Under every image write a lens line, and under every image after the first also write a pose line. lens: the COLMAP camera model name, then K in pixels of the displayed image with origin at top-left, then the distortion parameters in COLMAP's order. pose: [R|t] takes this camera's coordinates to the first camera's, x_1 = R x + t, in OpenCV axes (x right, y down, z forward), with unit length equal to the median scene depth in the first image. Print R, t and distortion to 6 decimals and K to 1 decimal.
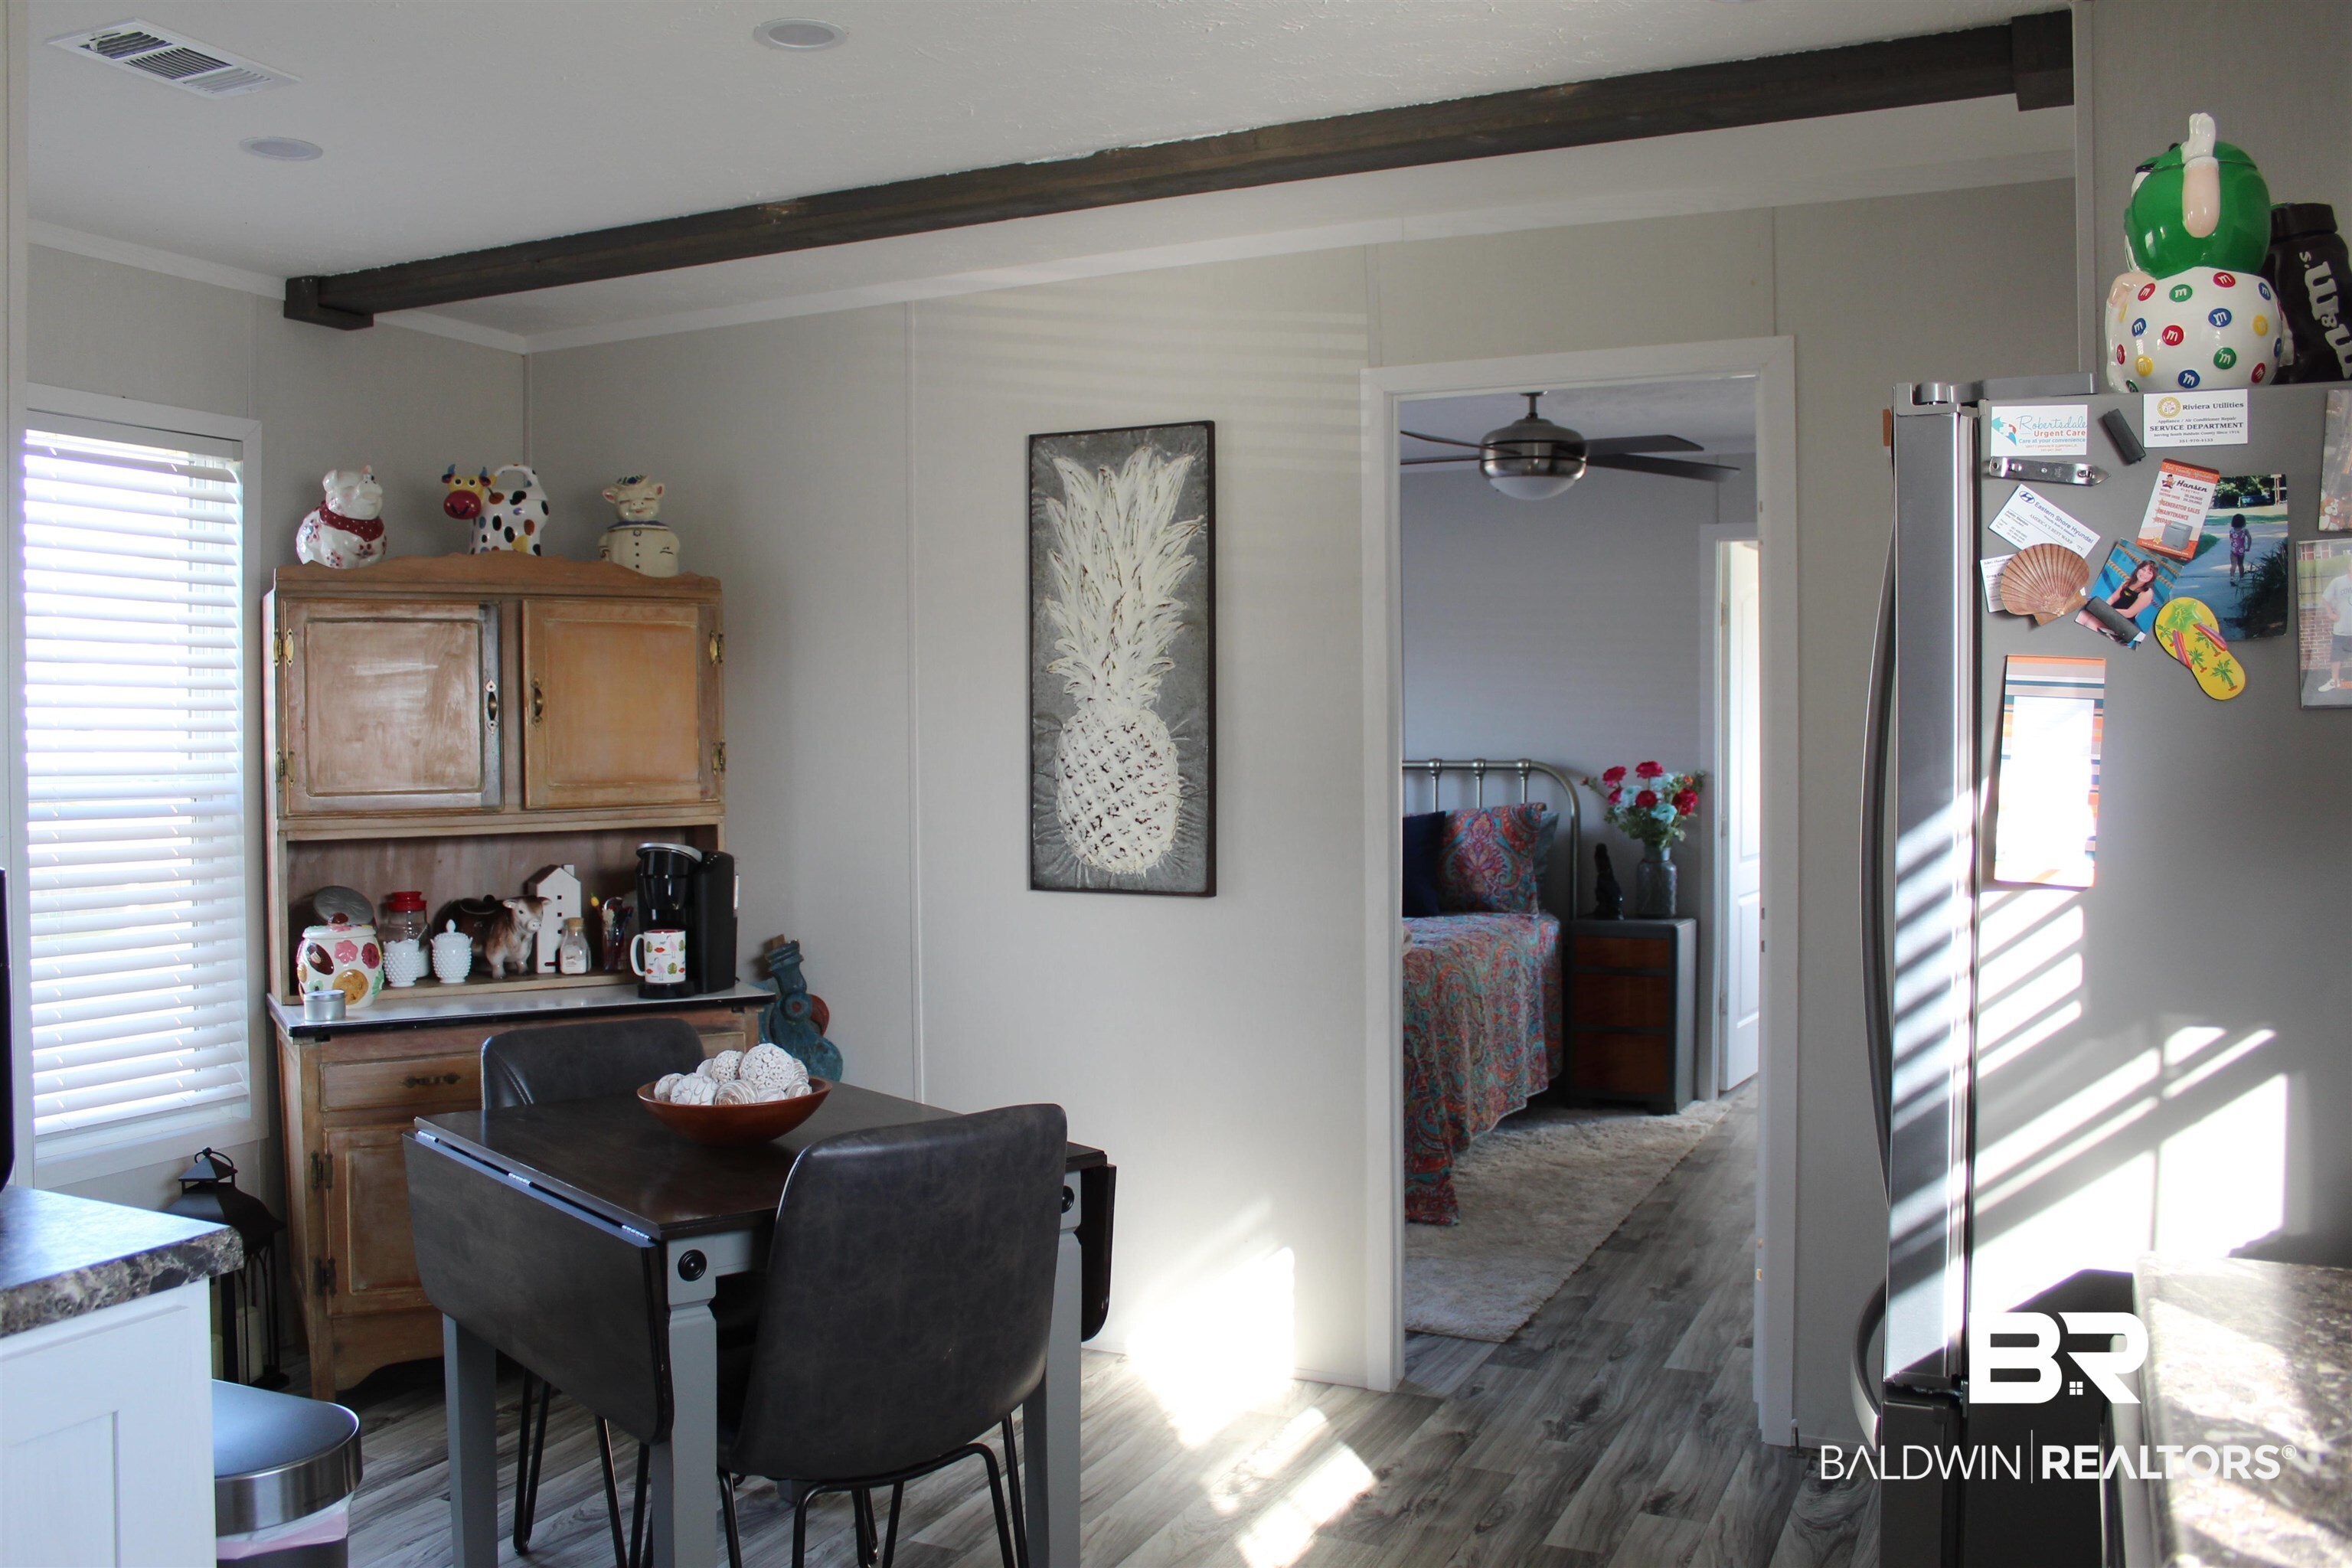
lens RADIAL K [[1955.2, 0, 1162.3], [0, 1955.2, 779.3], [0, 0, 1]] dist [-0.169807, 0.165841]
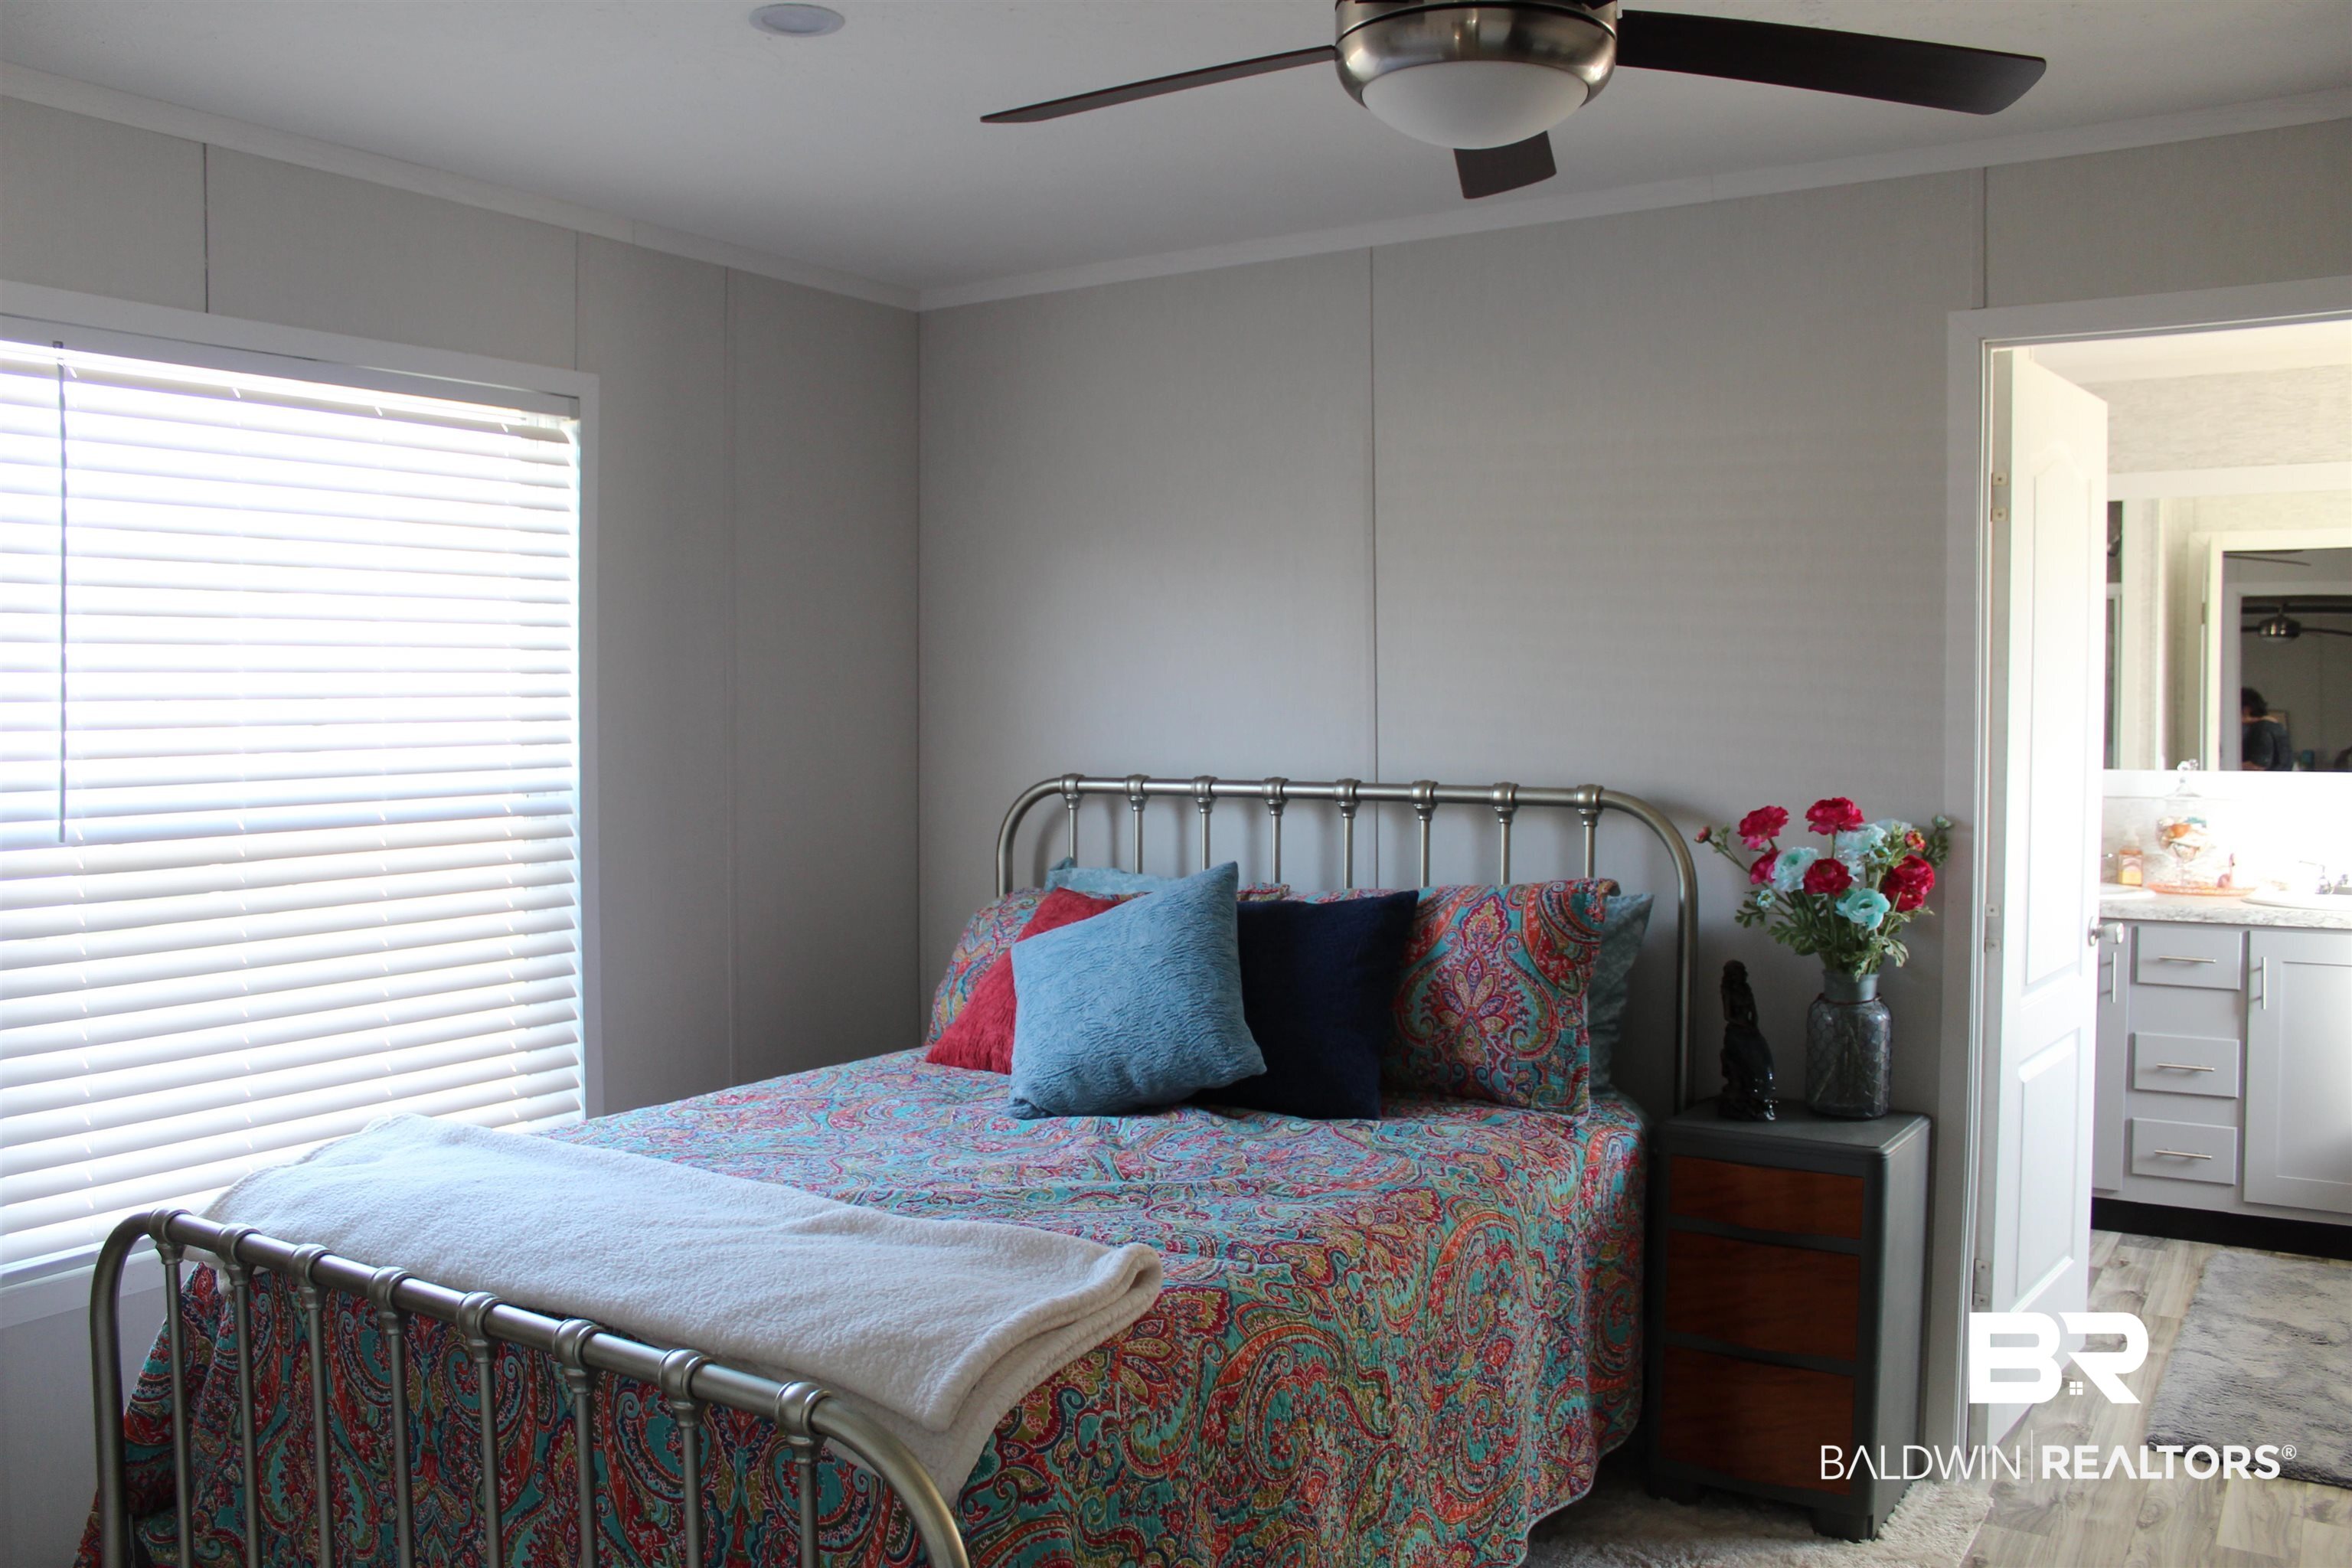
lens RADIAL K [[1955.2, 0, 1162.3], [0, 1955.2, 779.3], [0, 0, 1]] dist [-0.169807, 0.165841]
pose [[0.991956, 0.010622, -0.126138, 0.145171], [-0.008653, 0.999832, 0.016146, -0.020189], [0.126288, -0.014925, 0.991881, 0.503014]]
